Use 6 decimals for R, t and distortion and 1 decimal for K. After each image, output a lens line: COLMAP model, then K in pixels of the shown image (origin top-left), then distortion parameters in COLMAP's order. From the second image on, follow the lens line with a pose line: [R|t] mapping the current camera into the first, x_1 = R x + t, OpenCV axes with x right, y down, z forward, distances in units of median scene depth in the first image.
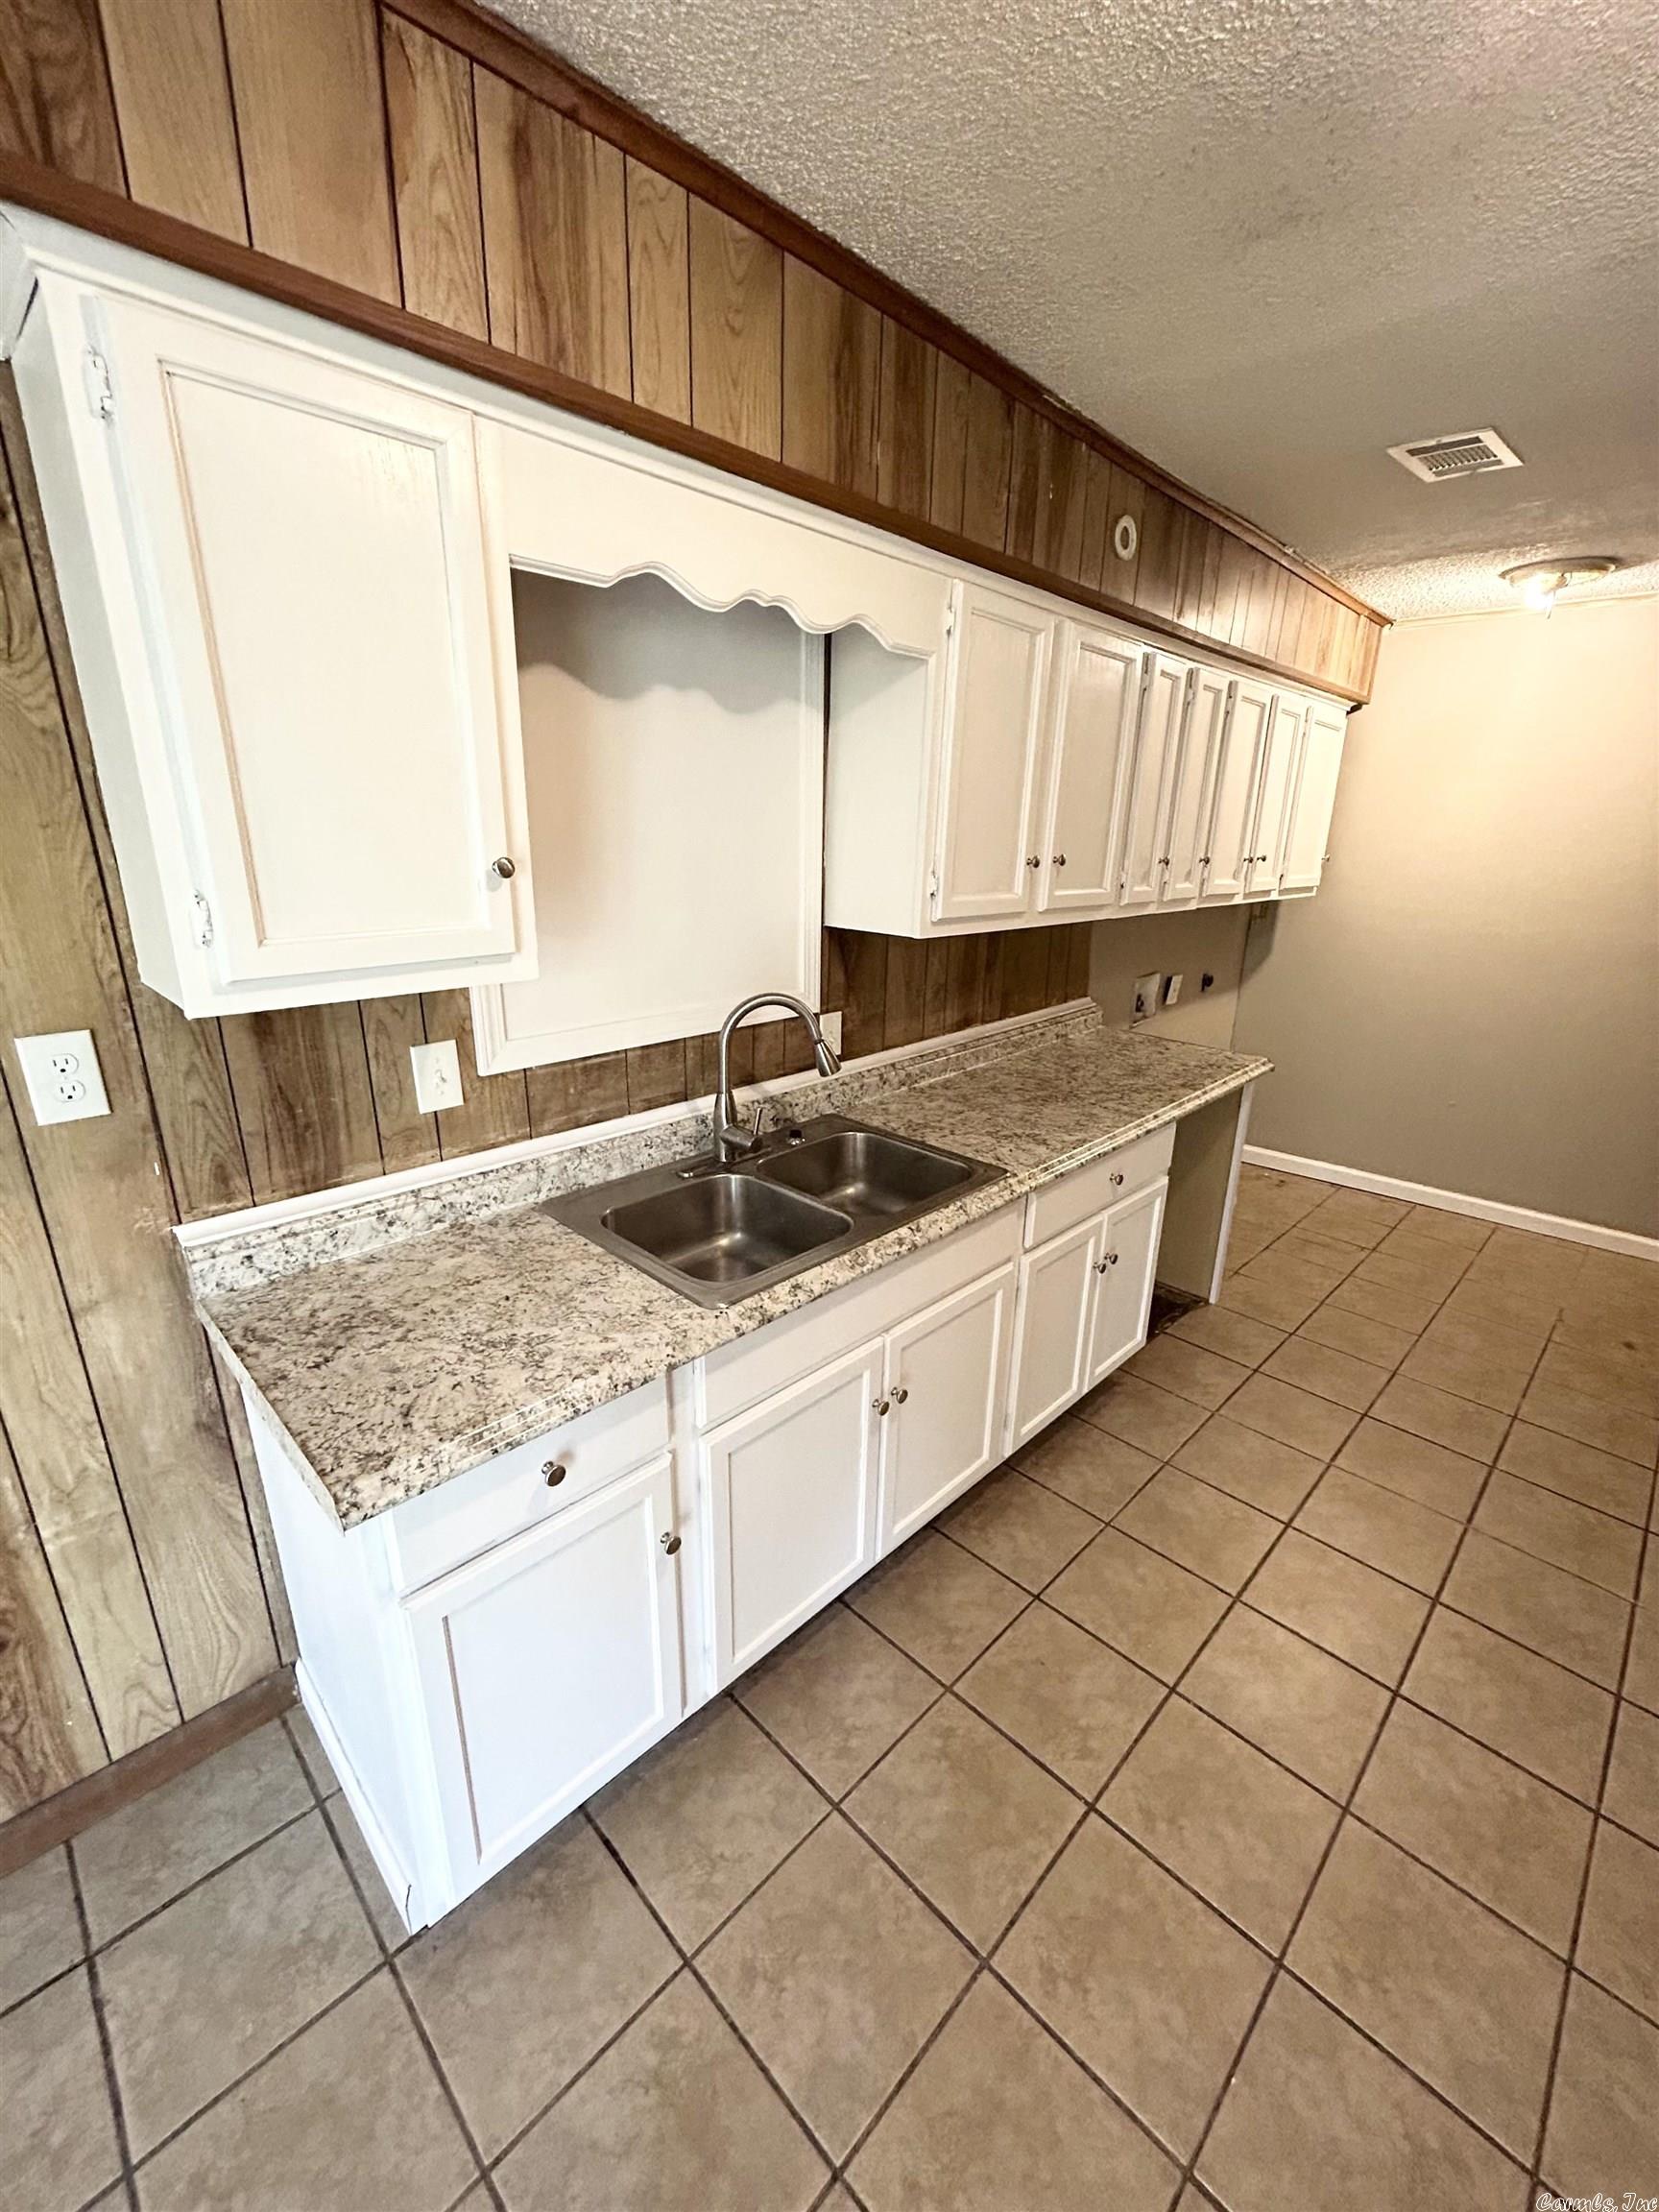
lens RADIAL K [[896.6, 0, 831.3], [0, 896.6, 1108.0], [0, 0, 1]] dist [-0.000736, 0.000586]
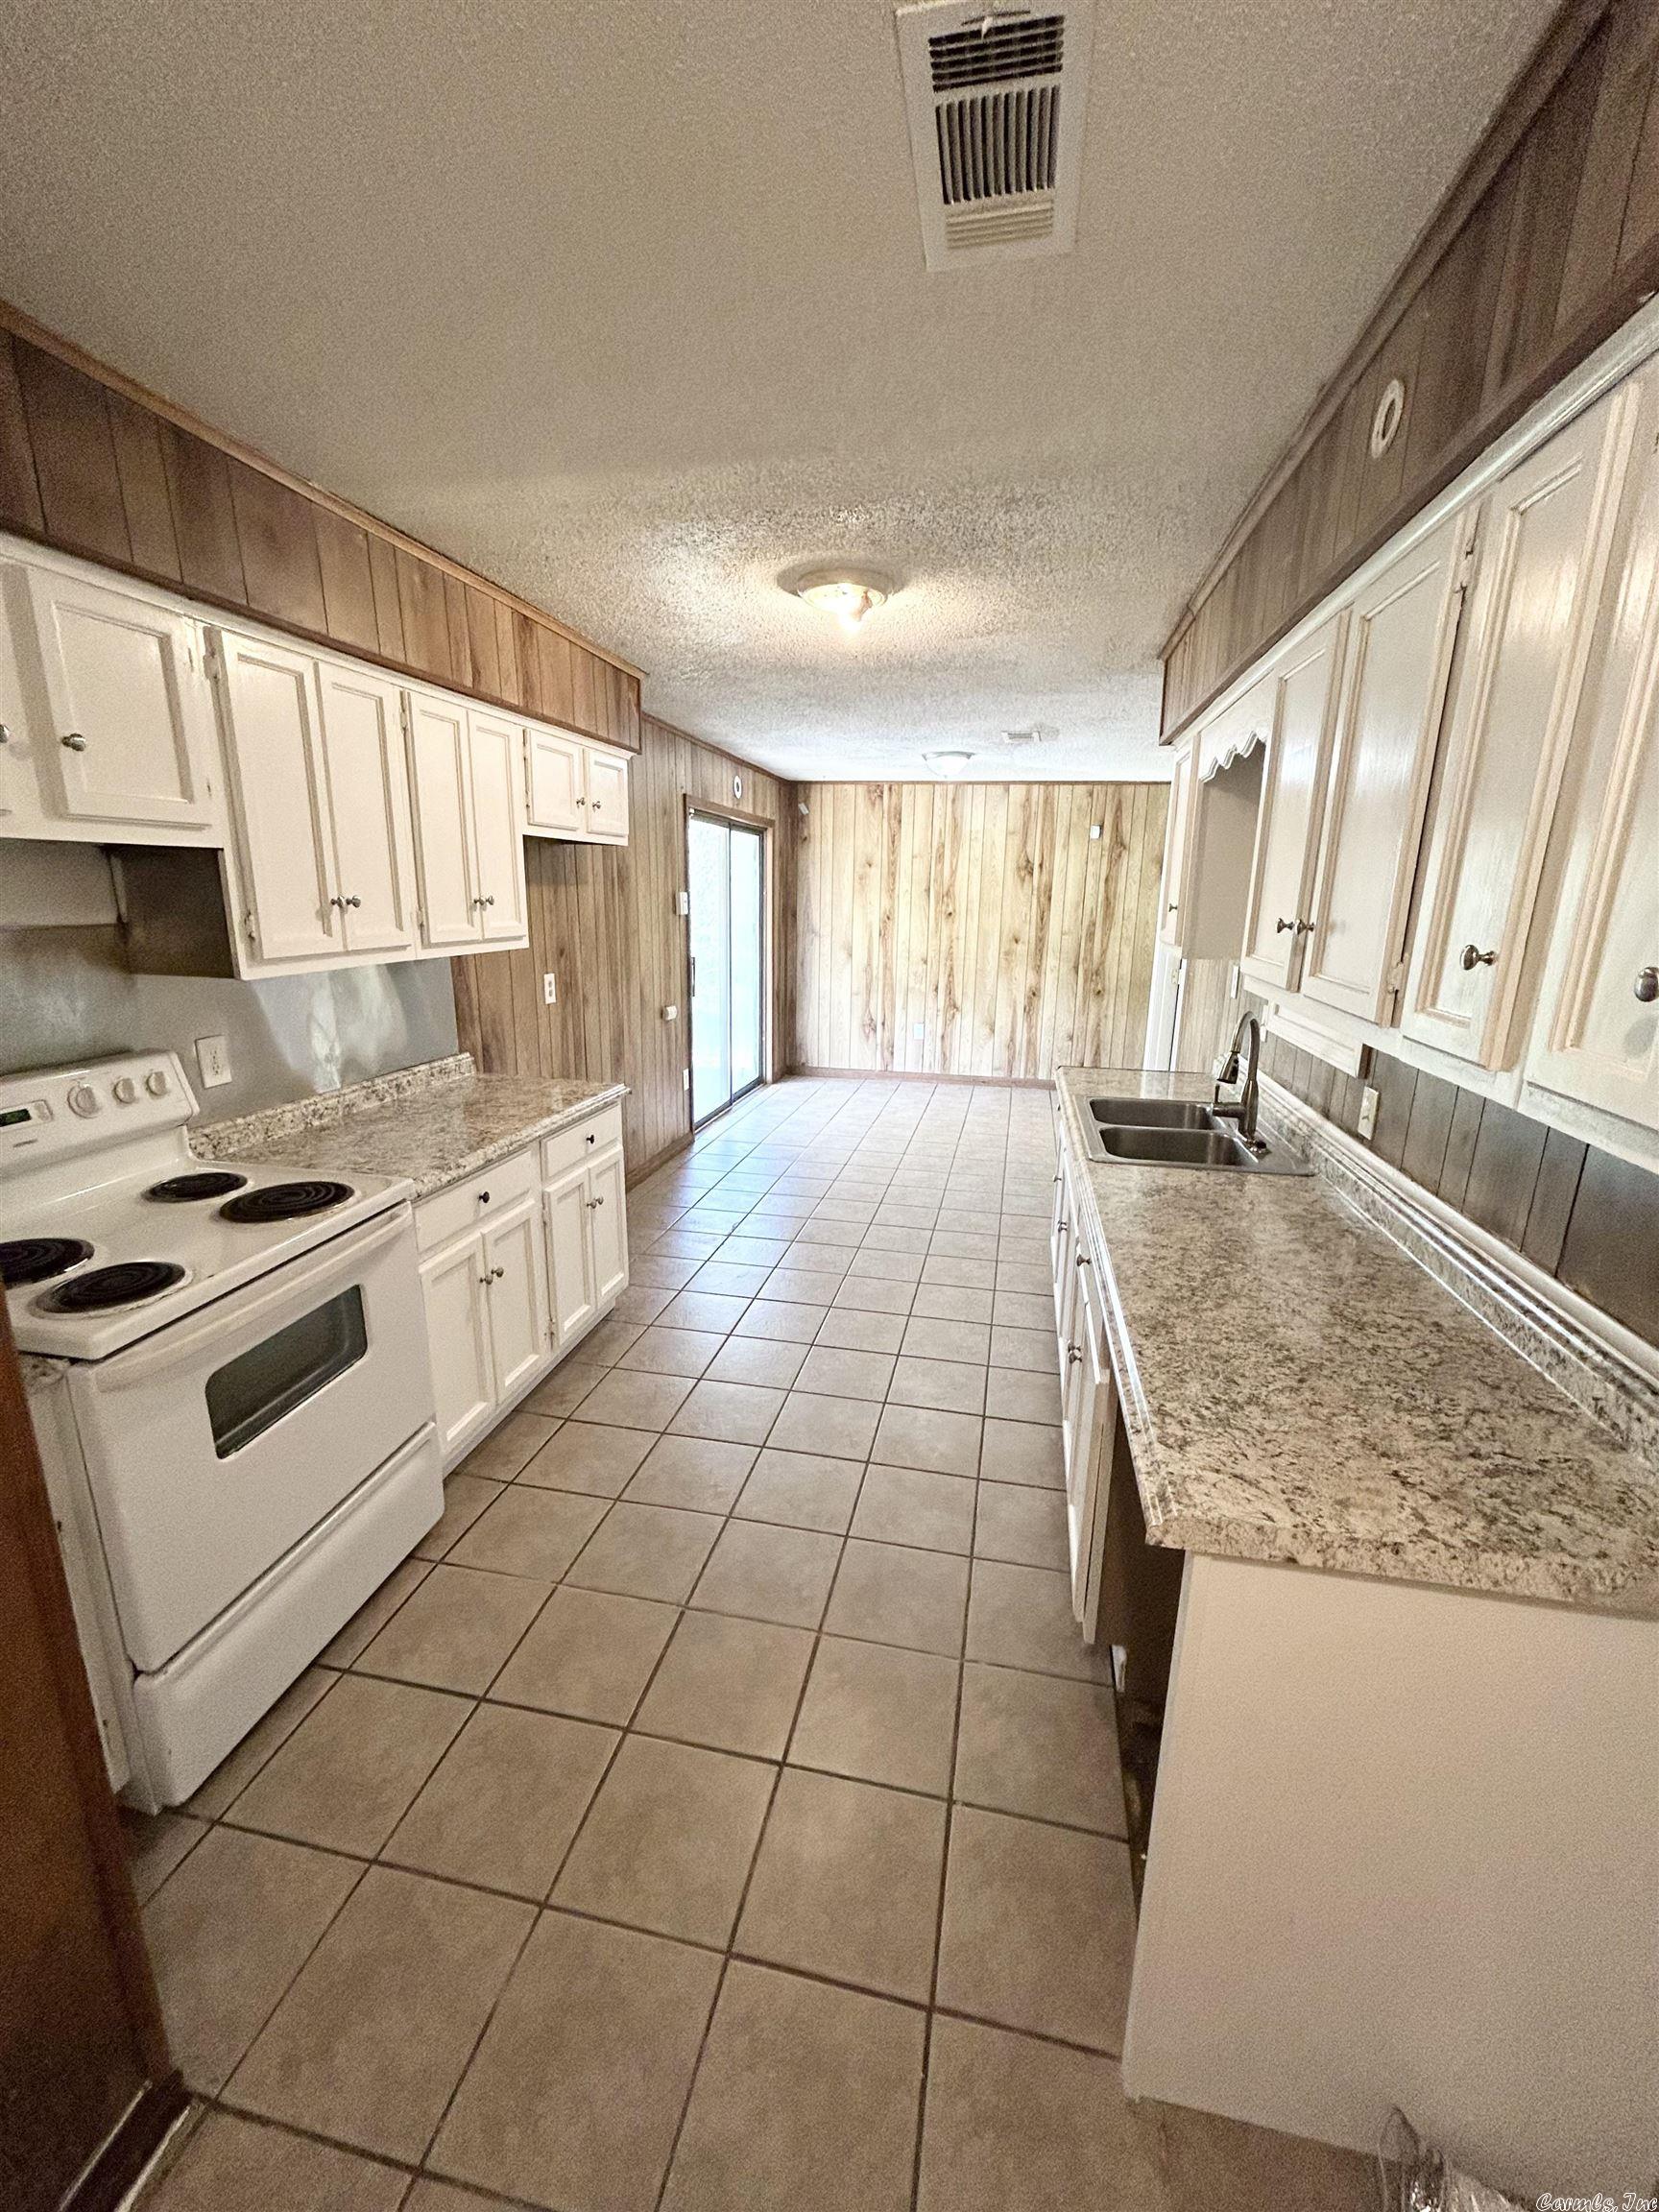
lens RADIAL K [[895.5, 0, 833.1], [0, 895.5, 1107.1], [0, 0, 1]] dist [-0.001831, 0.000957]
pose [[-0.838144, 0.094928, -0.537125, 1.106490], [-0.196858, 0.865723, 0.460185, -0.466234], [0.508686, 0.491439, -0.706913, 1.588511]]
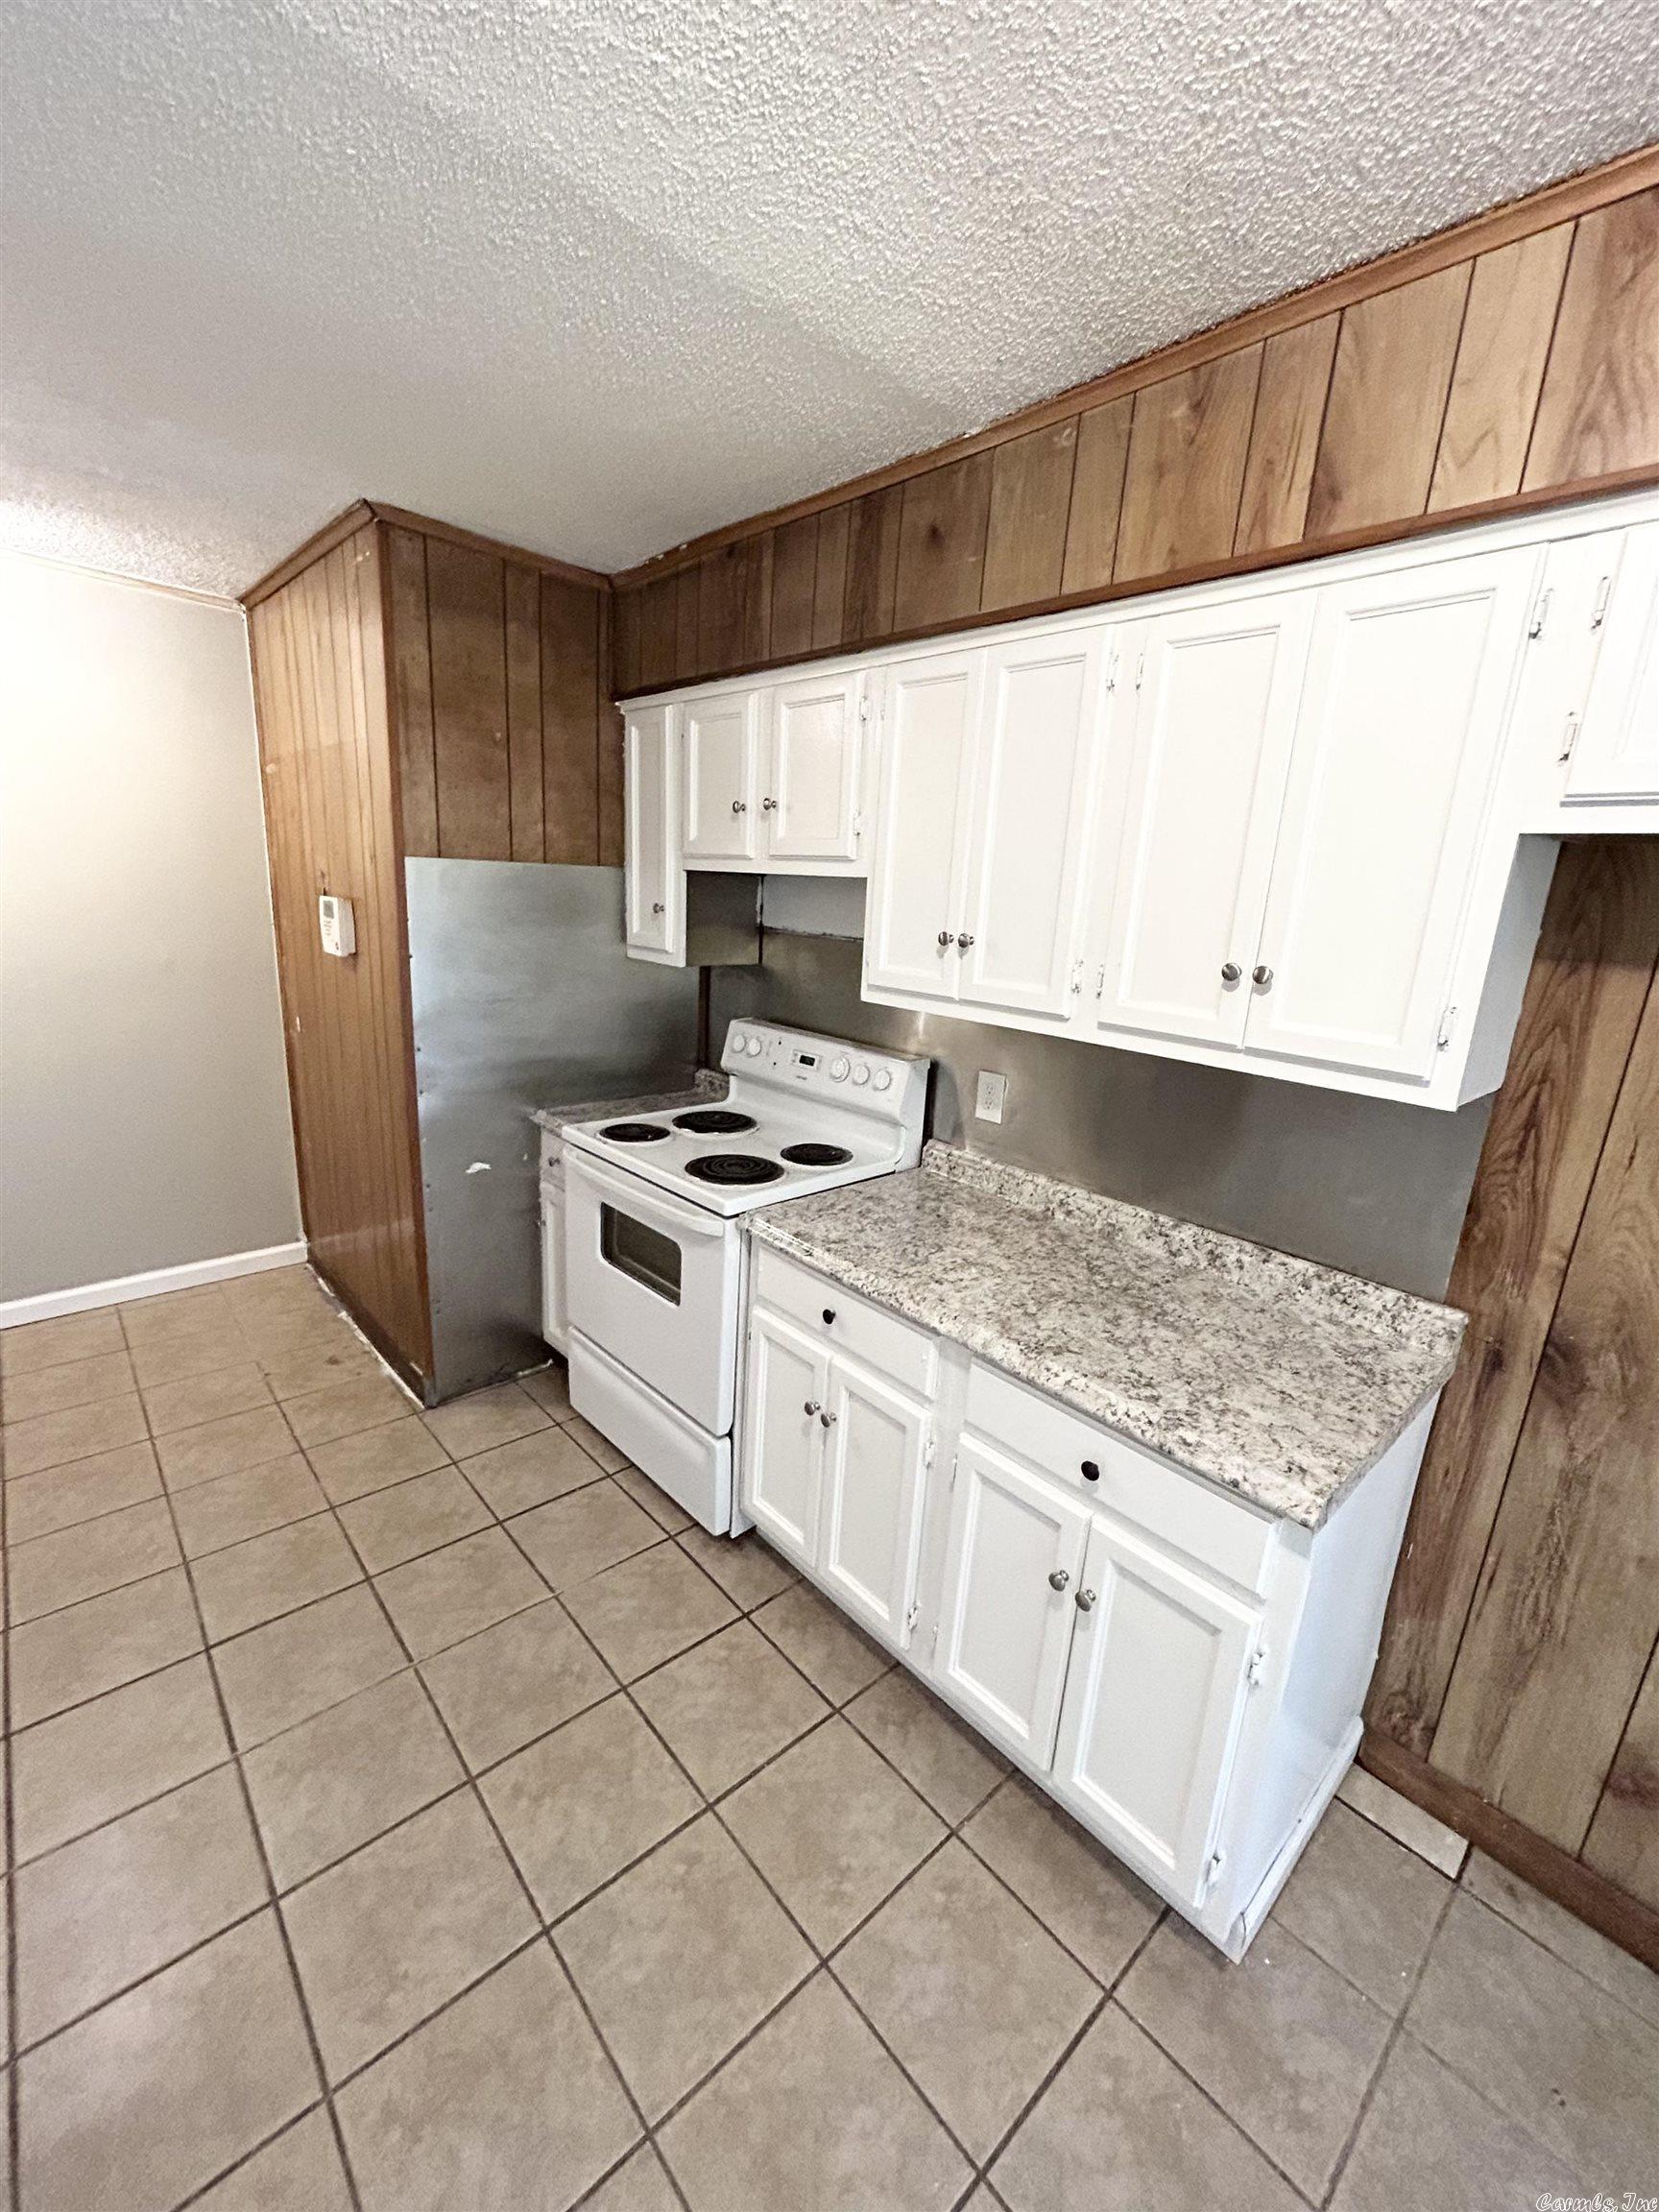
lens RADIAL K [[895.5, 0, 833.1], [0, 895.5, 1107.1], [0, 0, 1]] dist [-0.001831, 0.000957]
pose [[0.058889, -0.259249, 0.964013, 0.053422], [0.248182, 0.939172, 0.237408, -0.146247], [-0.966922, 0.225270, 0.119648, 0.424659]]
